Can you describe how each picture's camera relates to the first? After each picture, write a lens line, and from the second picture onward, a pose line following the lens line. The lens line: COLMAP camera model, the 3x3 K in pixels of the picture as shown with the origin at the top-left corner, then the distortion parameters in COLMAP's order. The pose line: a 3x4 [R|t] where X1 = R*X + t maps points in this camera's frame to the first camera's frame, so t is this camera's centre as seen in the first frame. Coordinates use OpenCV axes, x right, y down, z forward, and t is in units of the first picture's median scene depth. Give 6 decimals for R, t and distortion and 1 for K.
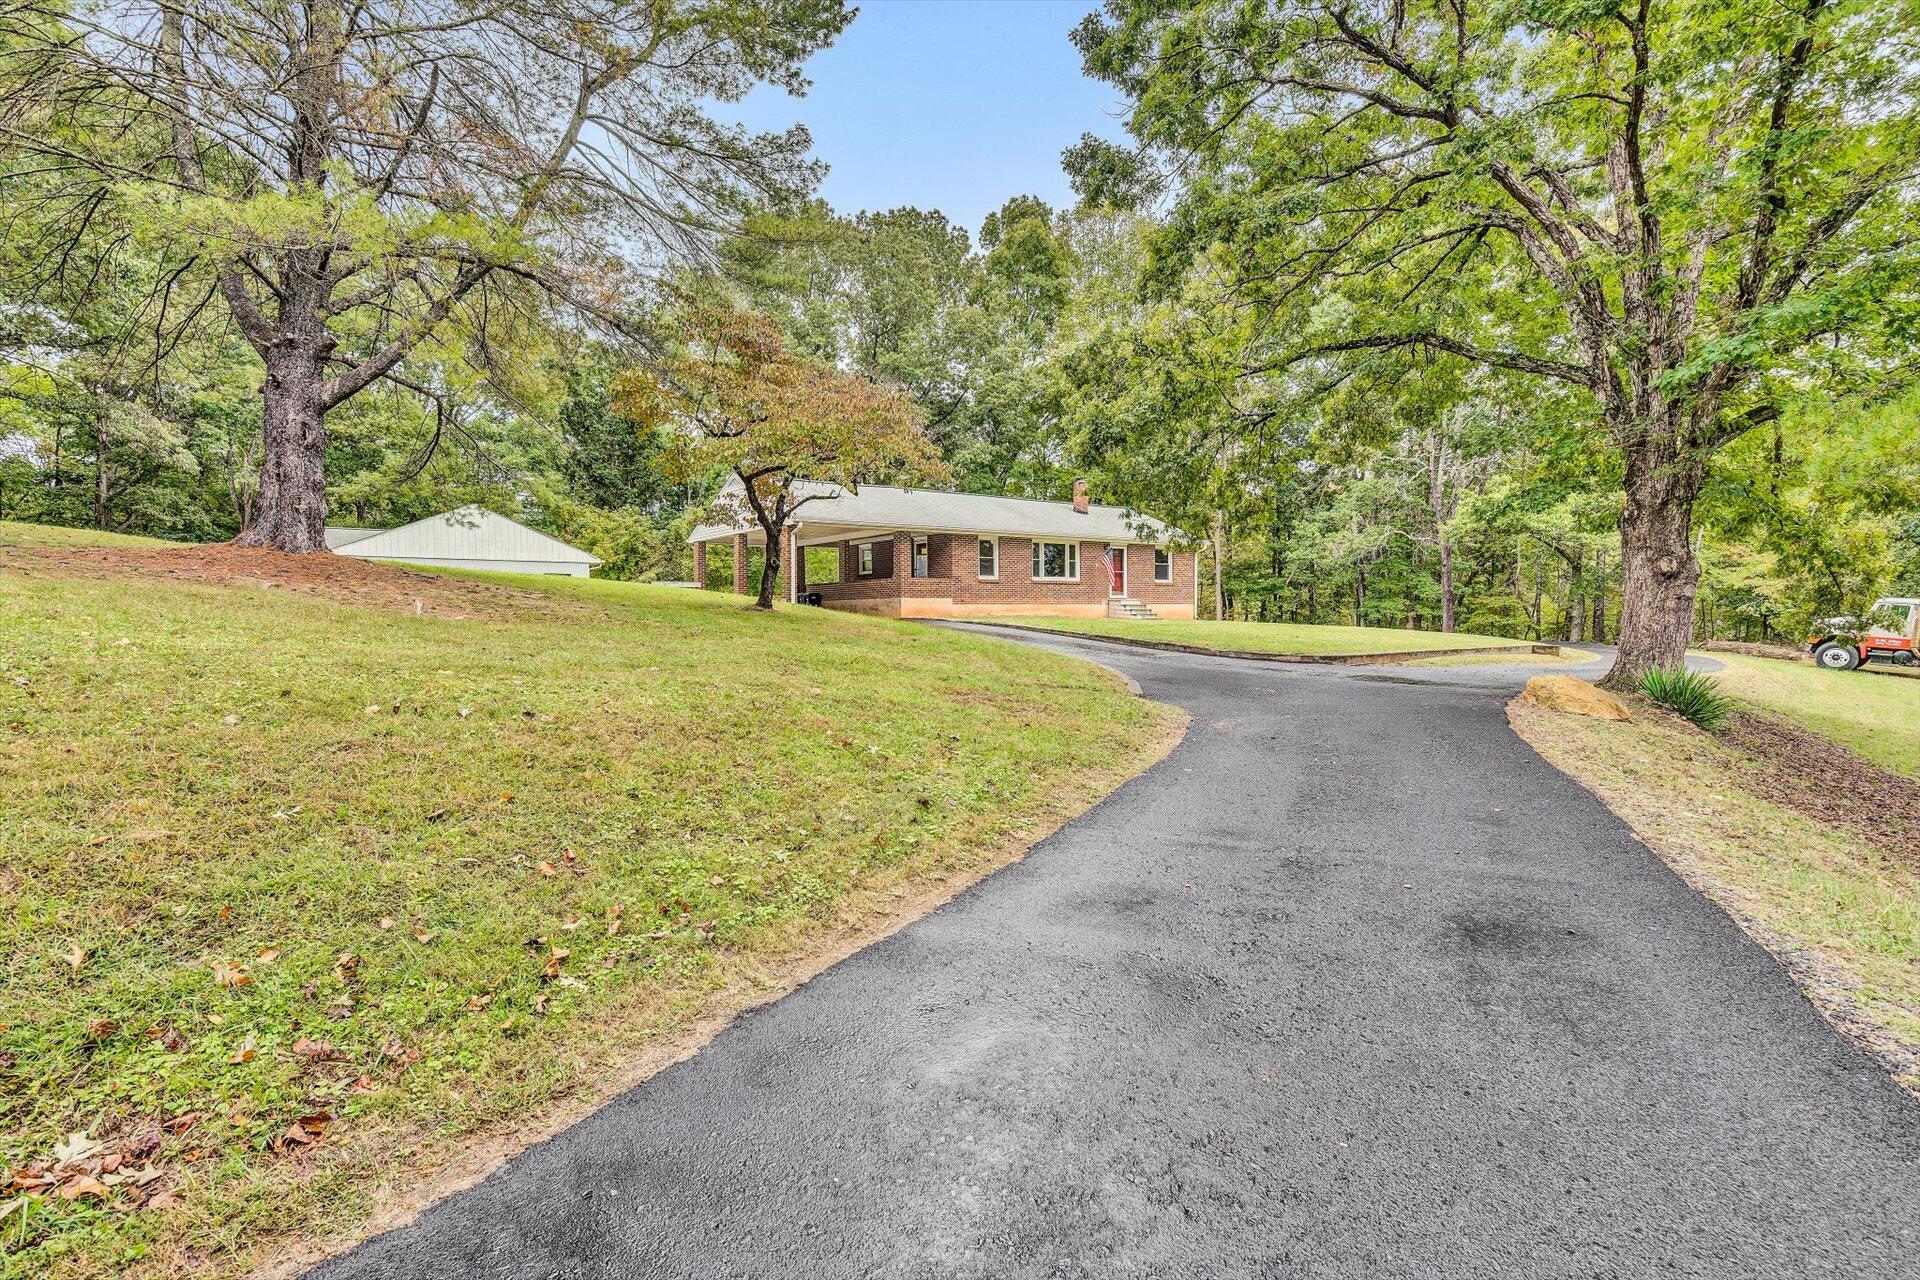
lens RADIAL K [[892.4, 0, 948.3], [0, 892.4, 637.0], [0, 0, 1]] dist [0.000148, 0.000239]
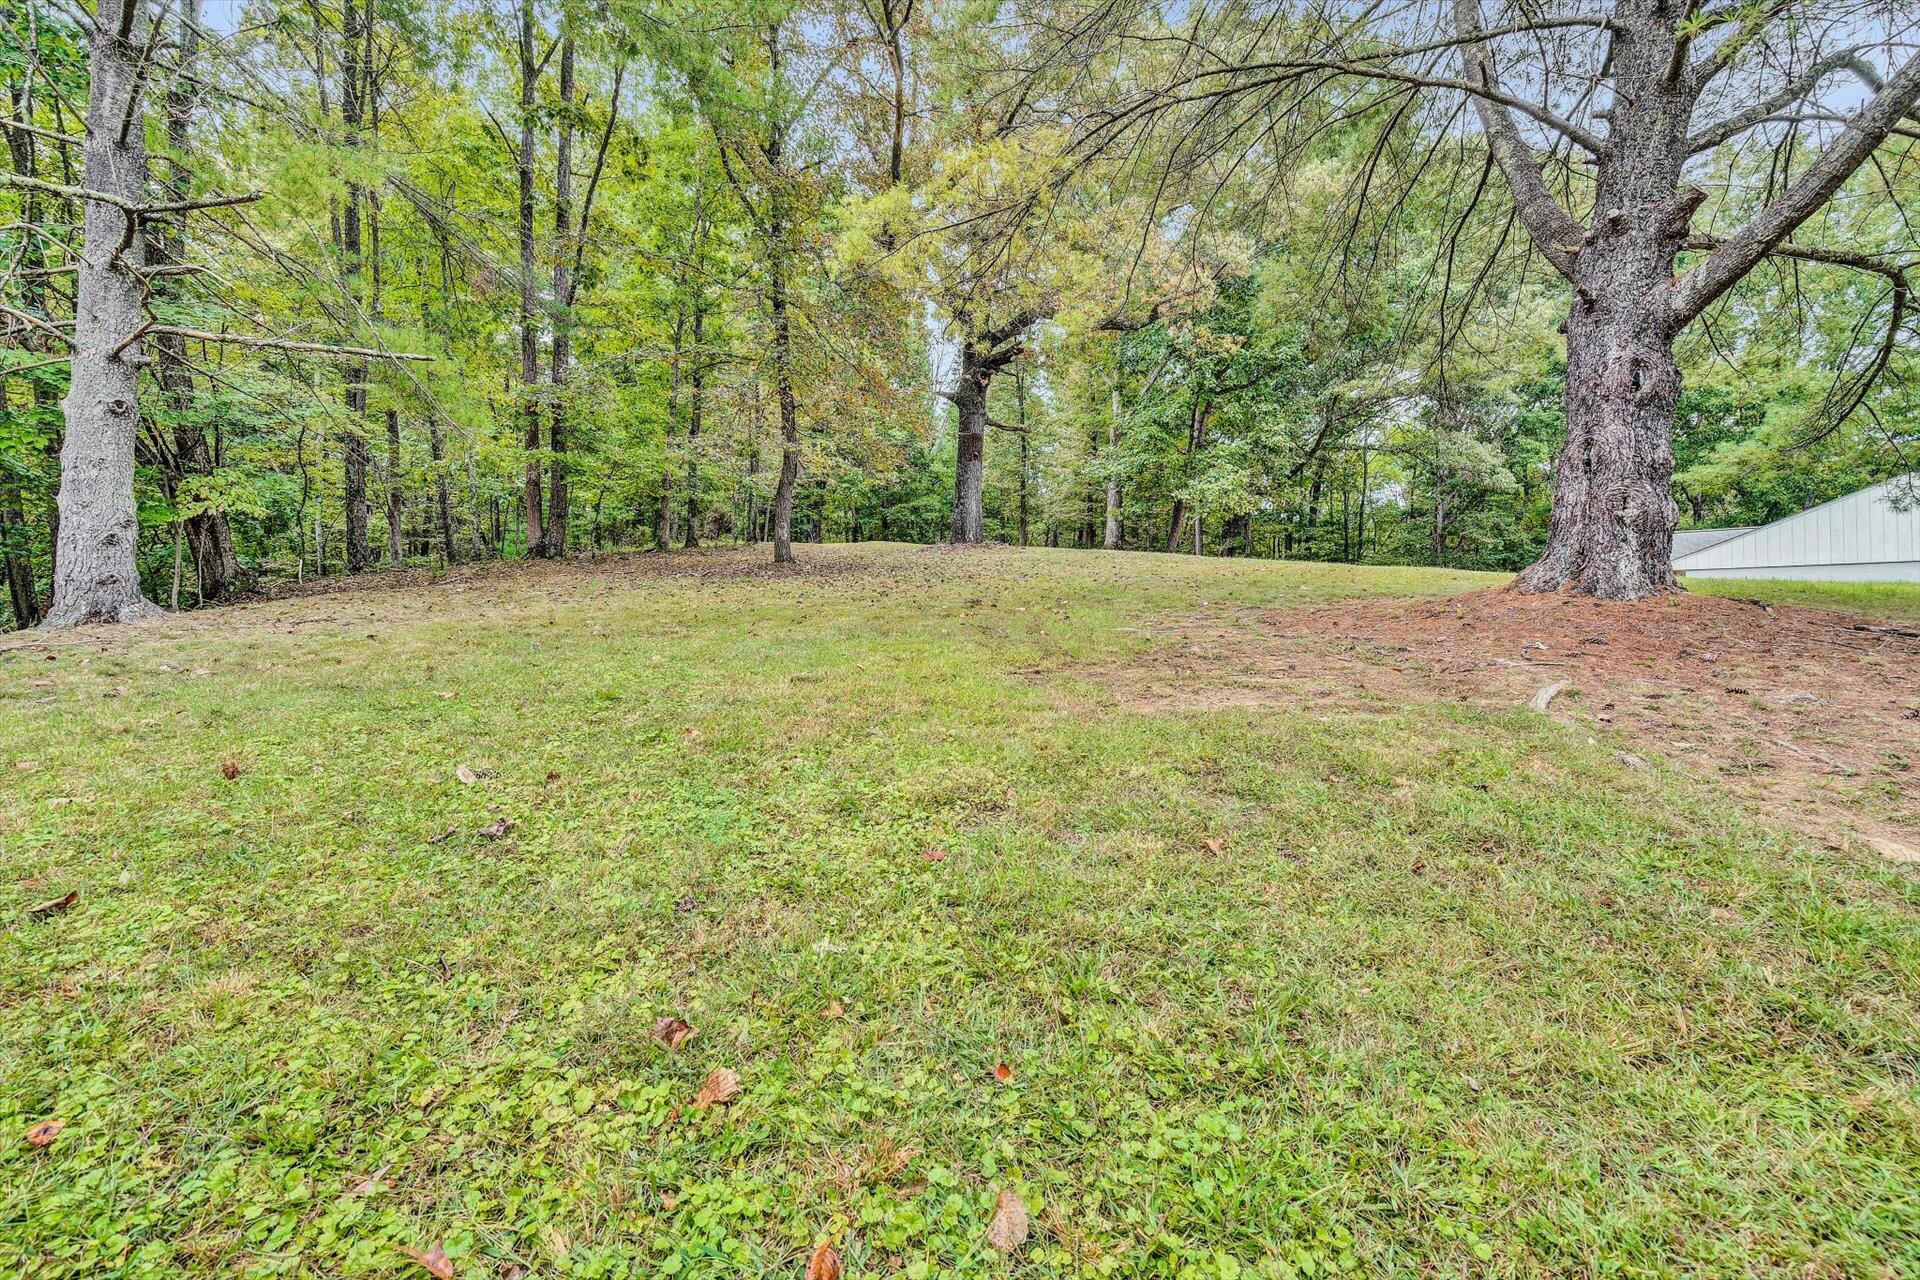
lens RADIAL K [[860.2, 0, 960.0], [0, 860.2, 640.0], [0, 0, 1]] dist [-0.001285, -0.000162]
pose [[0.283145, 0.013791, -0.958978, -0.327618], [-0.014423, 0.999845, 0.010120, -0.065915], [0.958969, 0.010966, 0.283300, 0.449571]]
